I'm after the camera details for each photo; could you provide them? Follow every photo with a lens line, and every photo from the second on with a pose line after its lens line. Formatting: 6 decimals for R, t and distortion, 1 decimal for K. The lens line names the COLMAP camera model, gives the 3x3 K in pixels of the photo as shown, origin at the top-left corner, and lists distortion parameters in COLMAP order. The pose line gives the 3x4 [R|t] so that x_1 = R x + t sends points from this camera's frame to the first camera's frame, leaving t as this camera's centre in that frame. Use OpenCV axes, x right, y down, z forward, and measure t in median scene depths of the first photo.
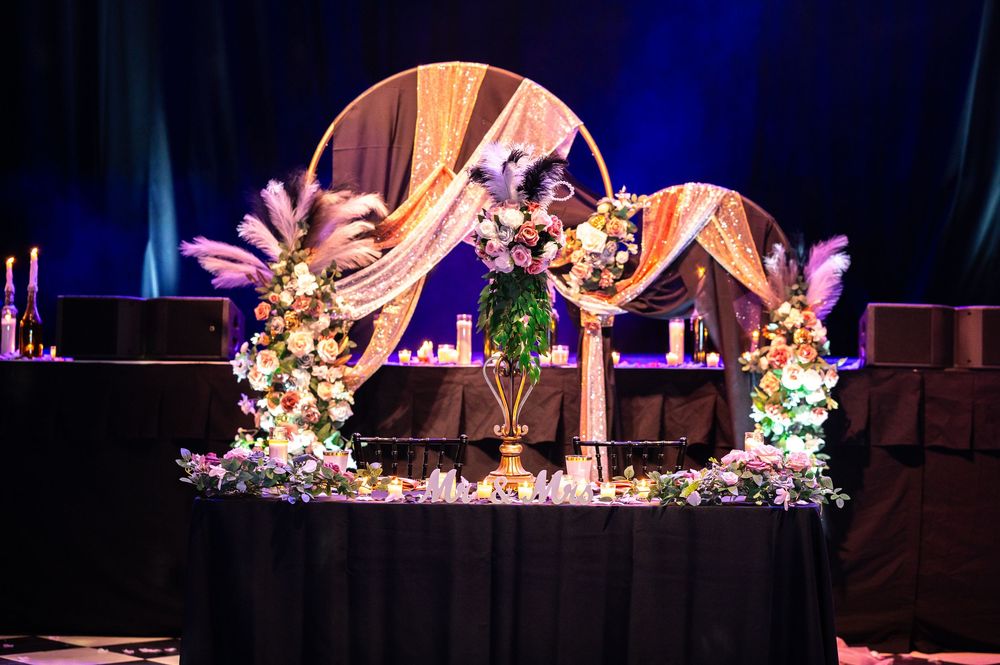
lens RADIAL K [[2317.6, 0, 500.0], [0, 2317.6, 332.5], [0, 0, 1]] dist [0.047987, 0.030785]
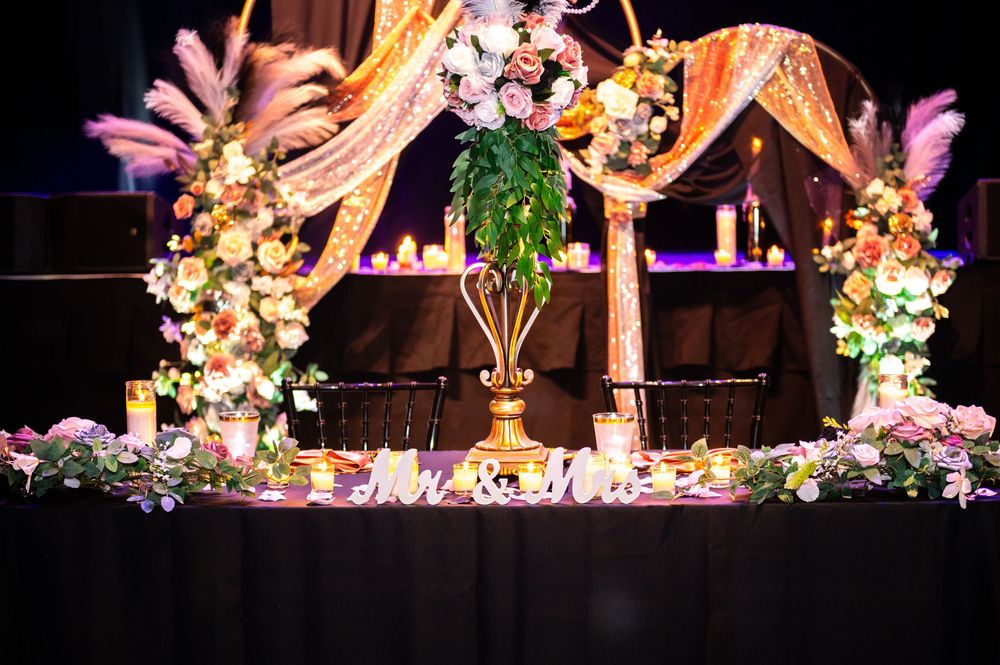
lens RADIAL K [[1926.7, 0, 500.0], [0, 1926.7, 332.5], [0, 0, 1]] dist [0.018529, 0.074422]
pose [[0.999671, -0.022039, -0.013155, 0.007958], [0.022679, 0.998459, 0.050647, 0.002232], [0.012019, -0.050929, 0.998630, 0.370340]]
